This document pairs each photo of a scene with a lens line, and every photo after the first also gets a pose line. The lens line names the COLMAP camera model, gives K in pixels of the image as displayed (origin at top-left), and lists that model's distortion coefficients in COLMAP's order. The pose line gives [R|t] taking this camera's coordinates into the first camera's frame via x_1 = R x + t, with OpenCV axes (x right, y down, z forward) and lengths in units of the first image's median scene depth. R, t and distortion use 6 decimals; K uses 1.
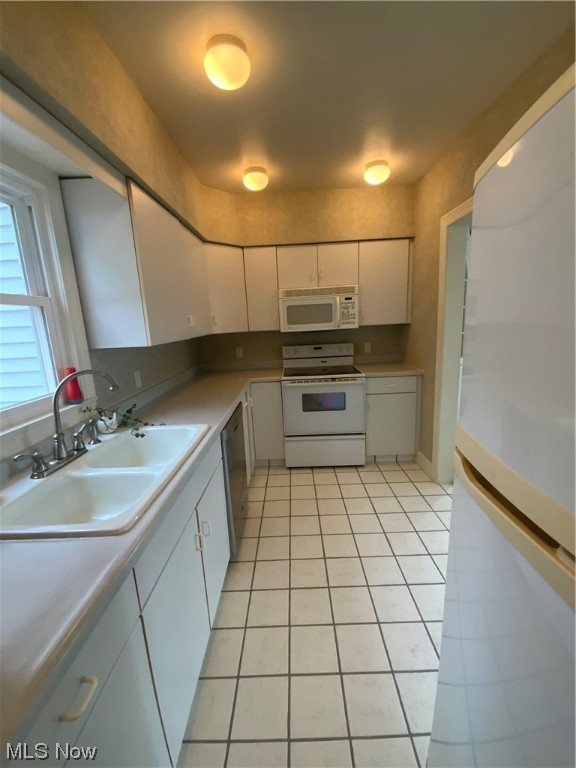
lens RADIAL K [[307.6, 0, 287.3], [0, 307.6, 387.6], [0, 0, 1]] dist [0.007221, -0.007769]
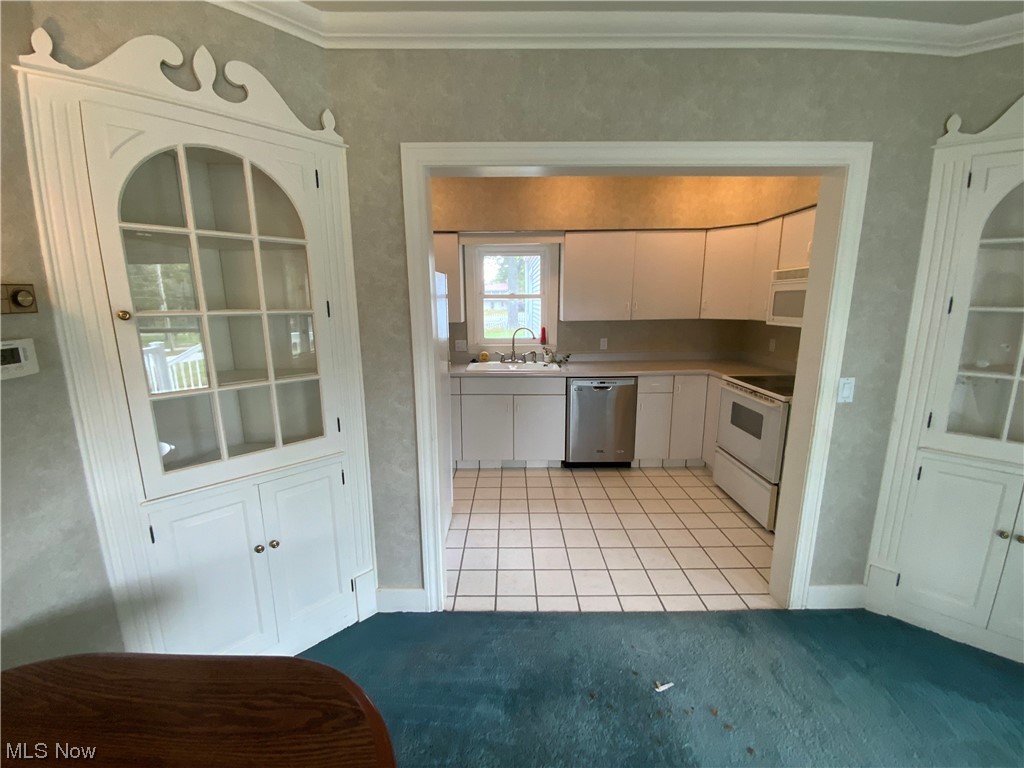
lens RADIAL K [[410.2, 0, 511.4], [0, 410.2, 388.1], [0, 0, 1]] dist [0.007221, -0.007769]
pose [[0.018790, 0.259112, -0.965664, 1.112173], [-0.198849, 0.947509, 0.250372, -0.172708], [0.979850, 0.187317, 0.069328, 0.339452]]
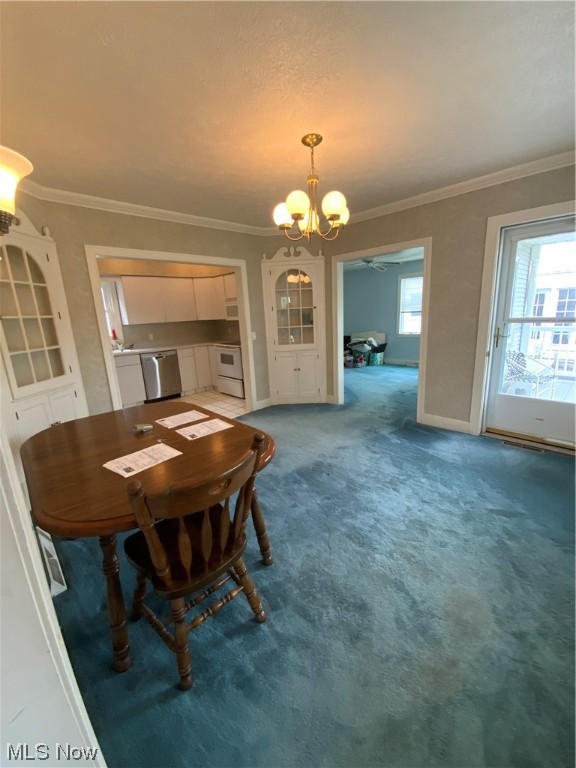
lens RADIAL K [[307.6, 0, 287.4], [0, 307.6, 383.0], [0, 0, 1]] dist [0.007221, -0.007769]
pose [[0.707836, 0.184098, -0.681965, 1.729079], [-0.141094, 0.982834, 0.118872, -0.087335], [0.692142, 0.012080, 0.721660, -0.103711]]
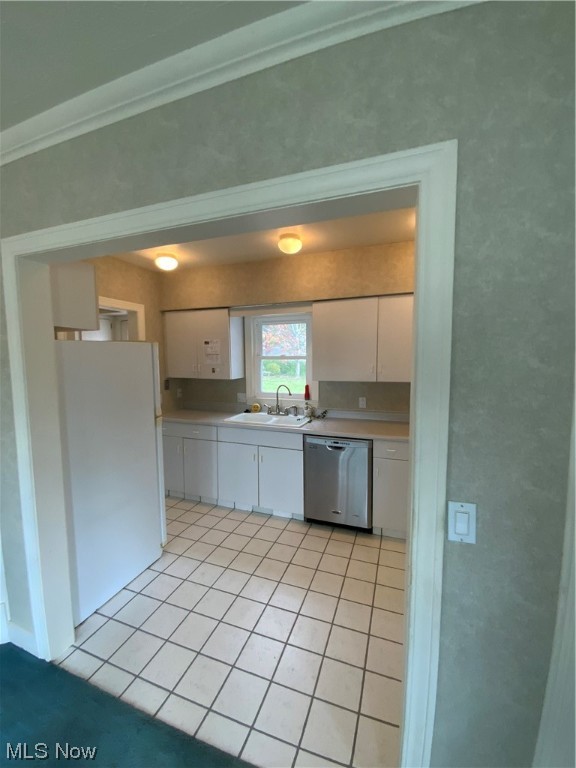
lens RADIAL K [[307.6, 0, 288.2], [0, 307.6, 382.8], [0, 0, 1]] dist [0.007221, -0.007769]
pose [[-0.337366, 0.134629, -0.931697, 0.809412], [-0.170839, 0.964531, 0.201234, -0.276848], [0.925742, 0.227059, -0.302400, 0.814951]]
